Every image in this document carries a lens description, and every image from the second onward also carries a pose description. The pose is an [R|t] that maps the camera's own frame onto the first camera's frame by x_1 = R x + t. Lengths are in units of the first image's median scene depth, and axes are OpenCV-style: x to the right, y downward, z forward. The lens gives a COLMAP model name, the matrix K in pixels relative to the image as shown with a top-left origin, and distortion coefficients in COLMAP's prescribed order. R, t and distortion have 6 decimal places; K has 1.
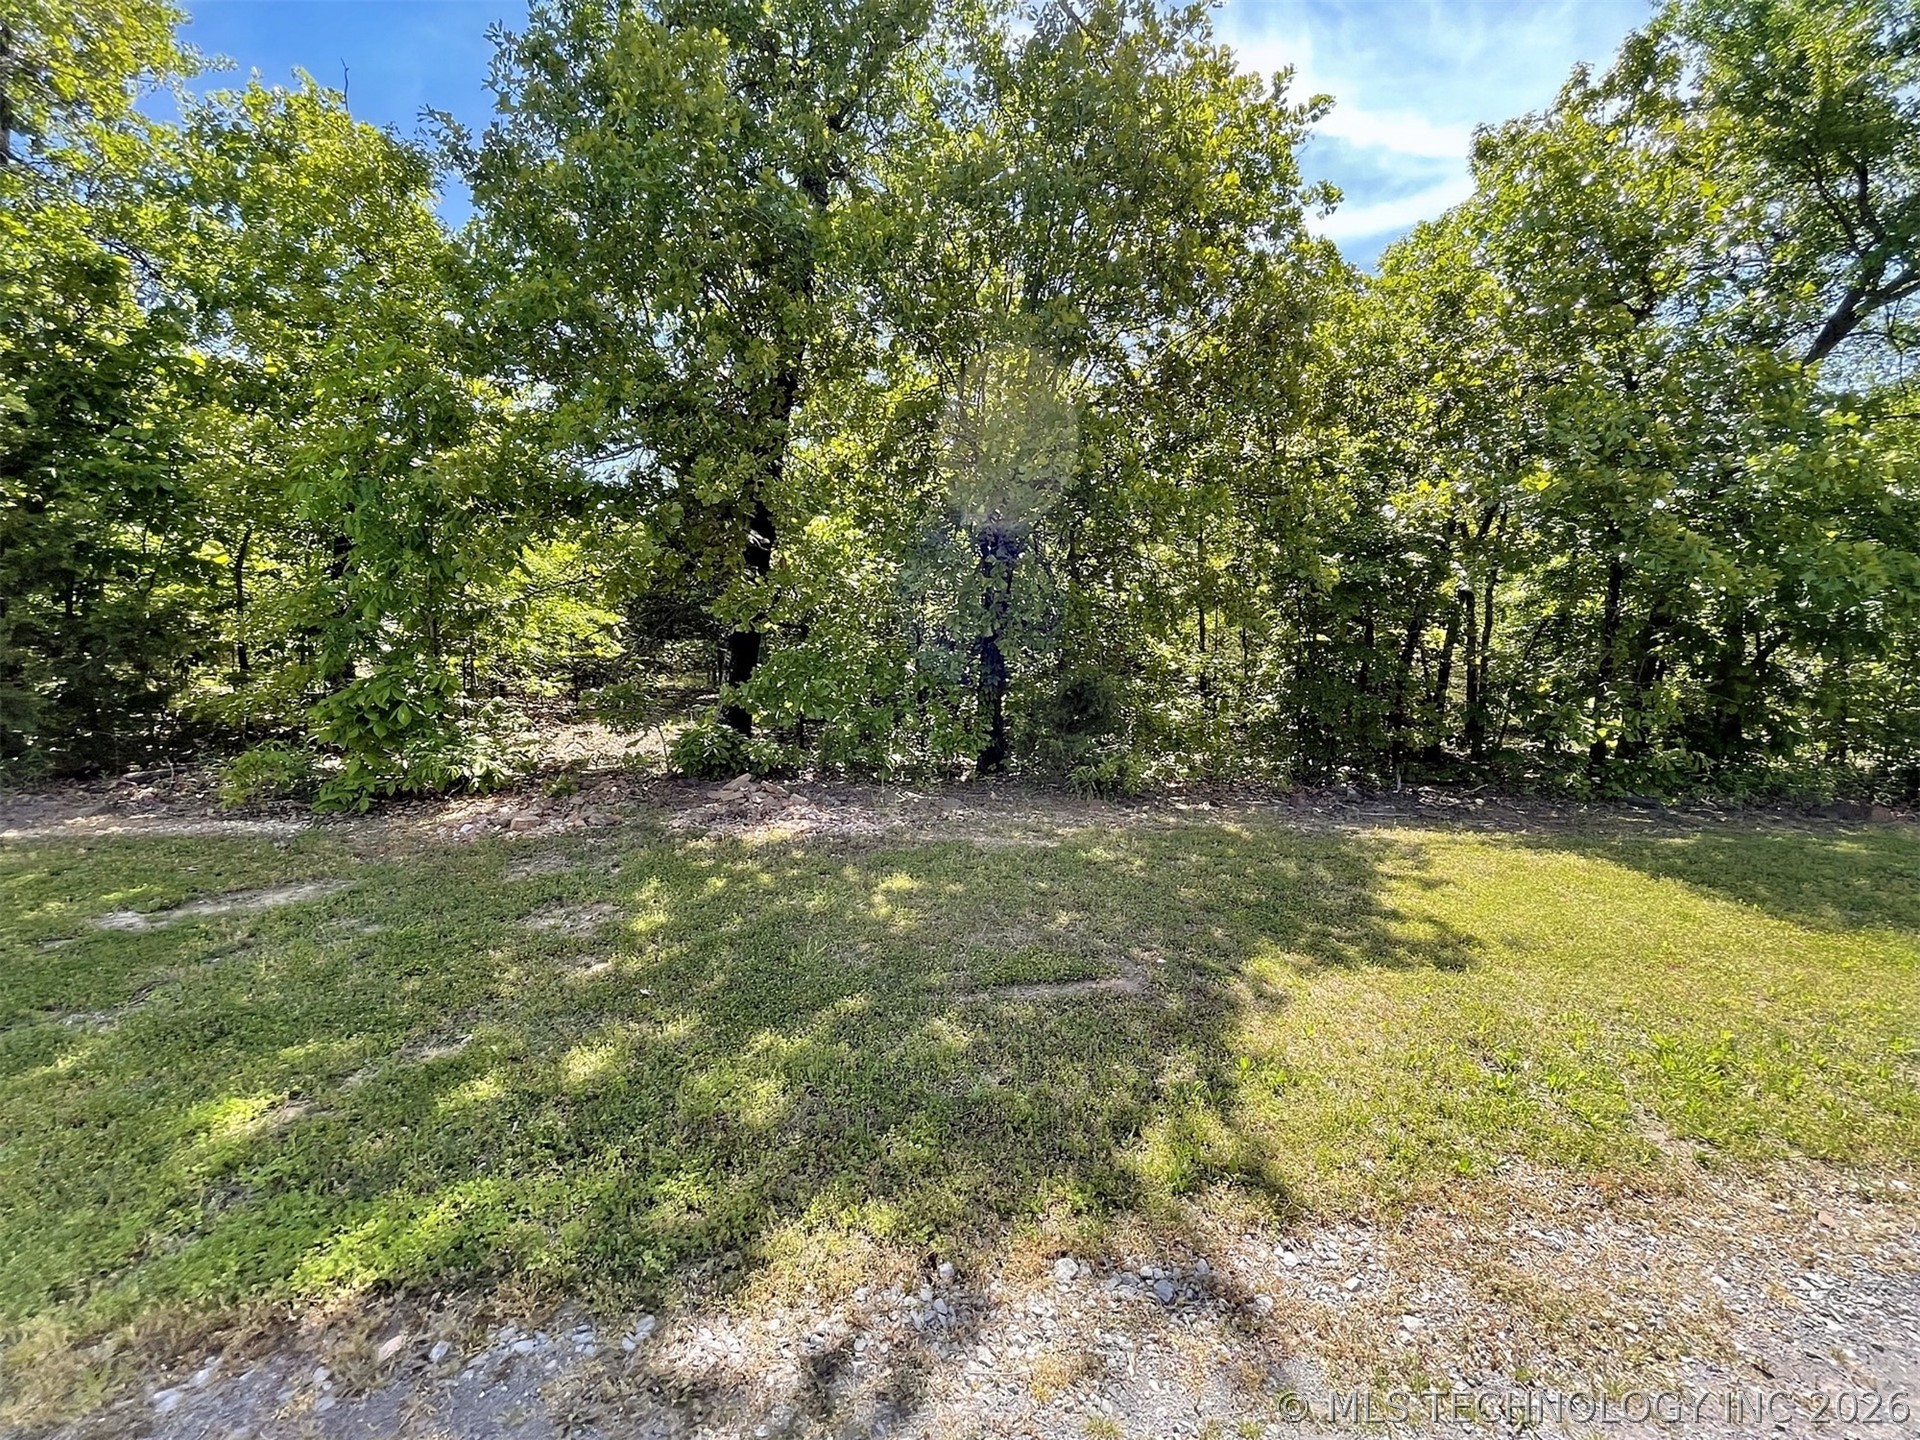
lens RADIAL K [[829.4, 0, 959.1], [0, 829.4, 720.5], [0, 0, 1]] dist [-0.006750, 0.002367]
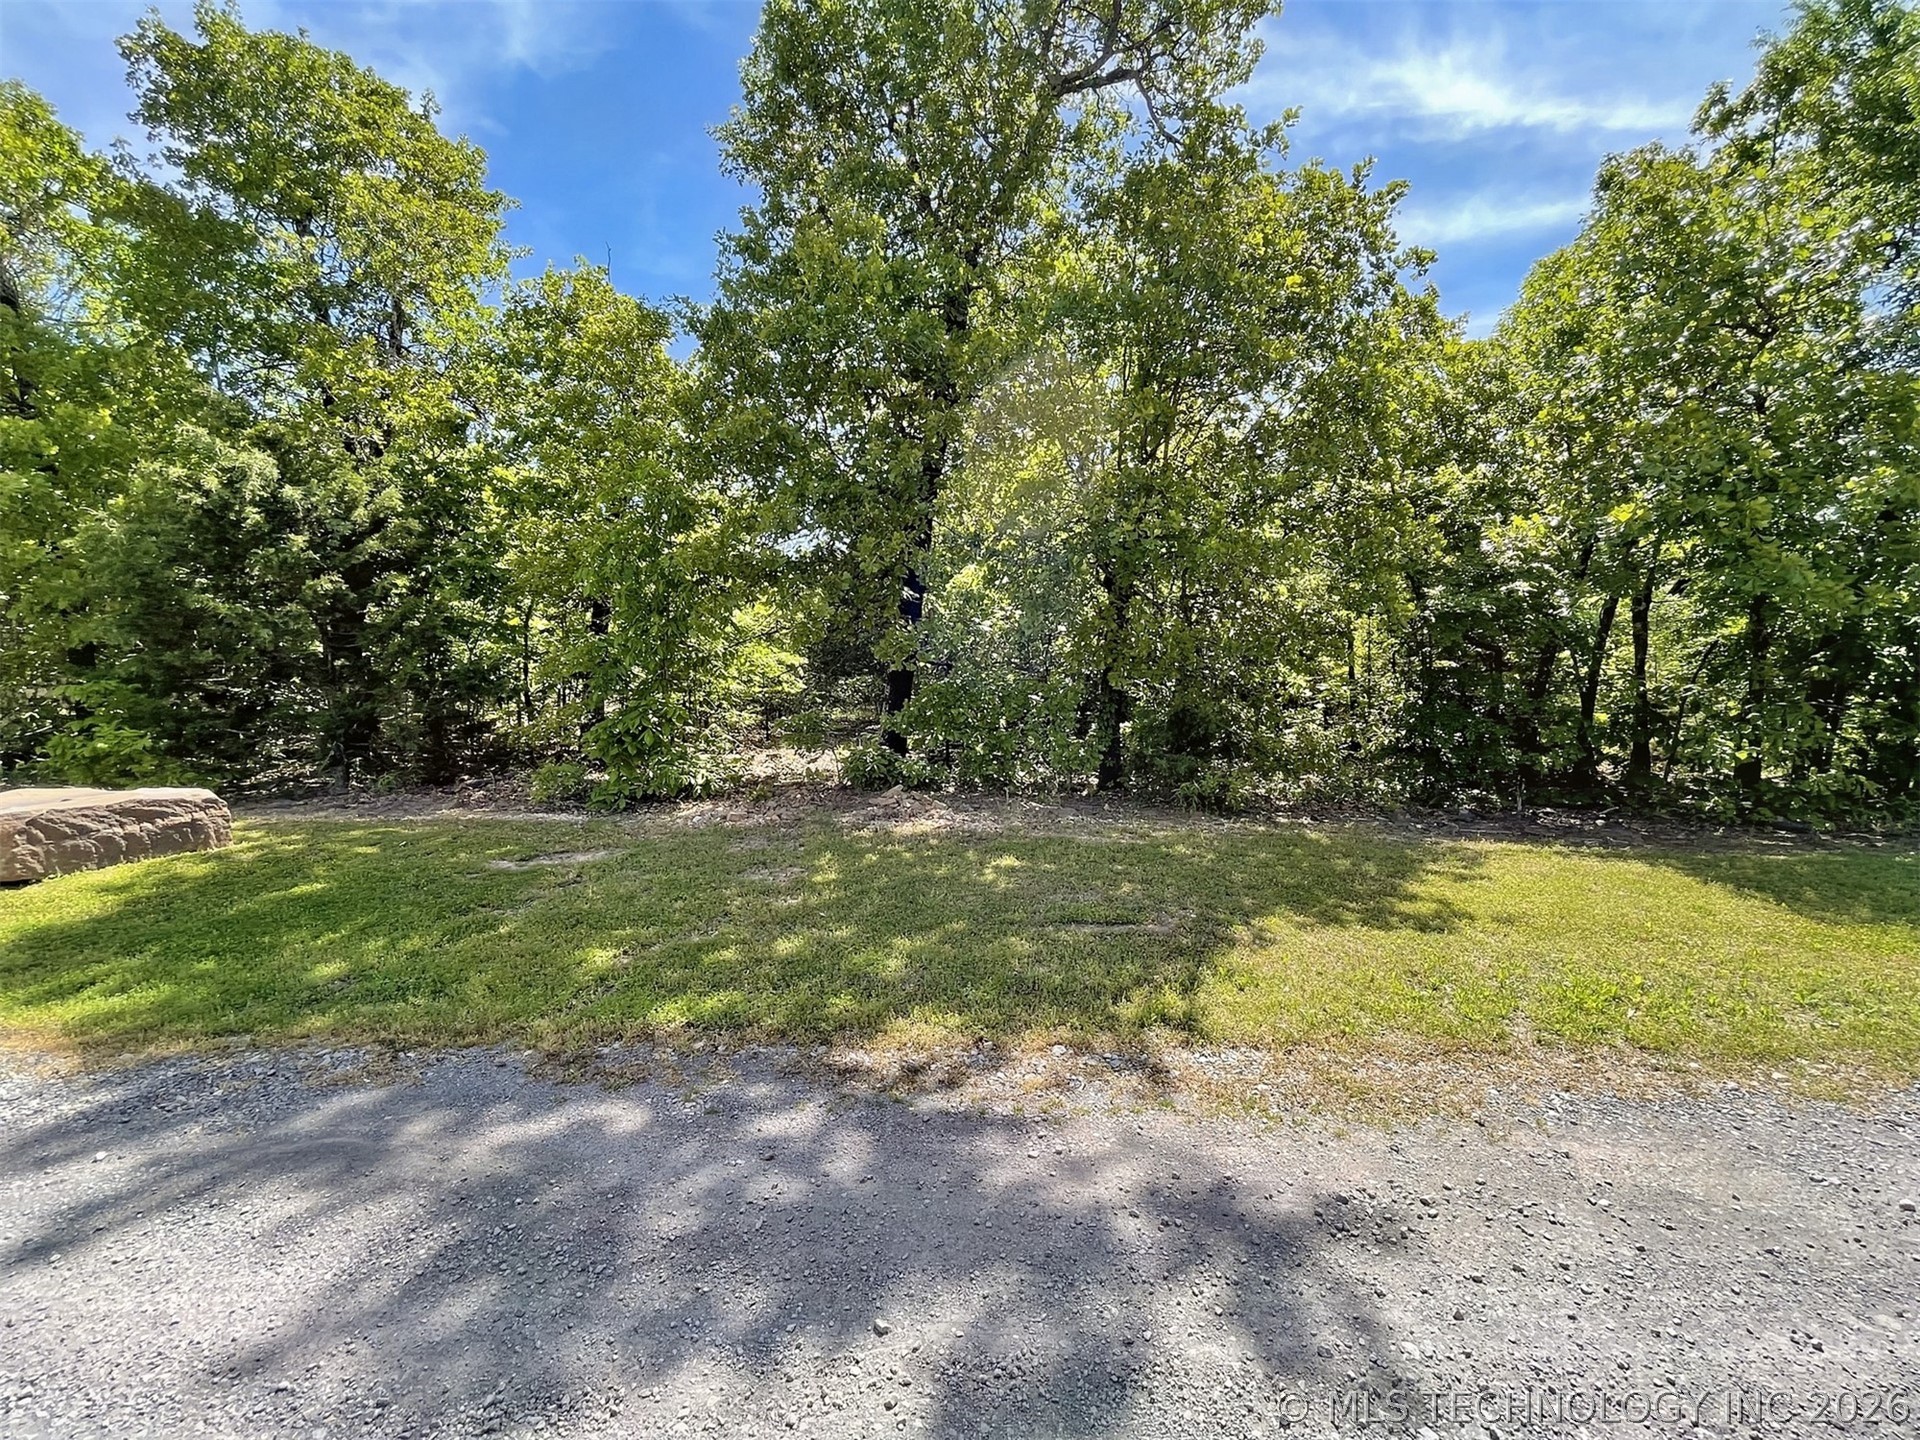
lens RADIAL K [[829.4, 0, 956.3], [0, 829.4, 722.8], [0, 0, 1]] dist [-0.006750, 0.002367]
pose [[0.980028, -0.006519, -0.198753, 0.074673], [-0.000549, 0.999370, -0.035485, 0.016040], [0.198860, 0.034886, 0.979407, -0.202470]]
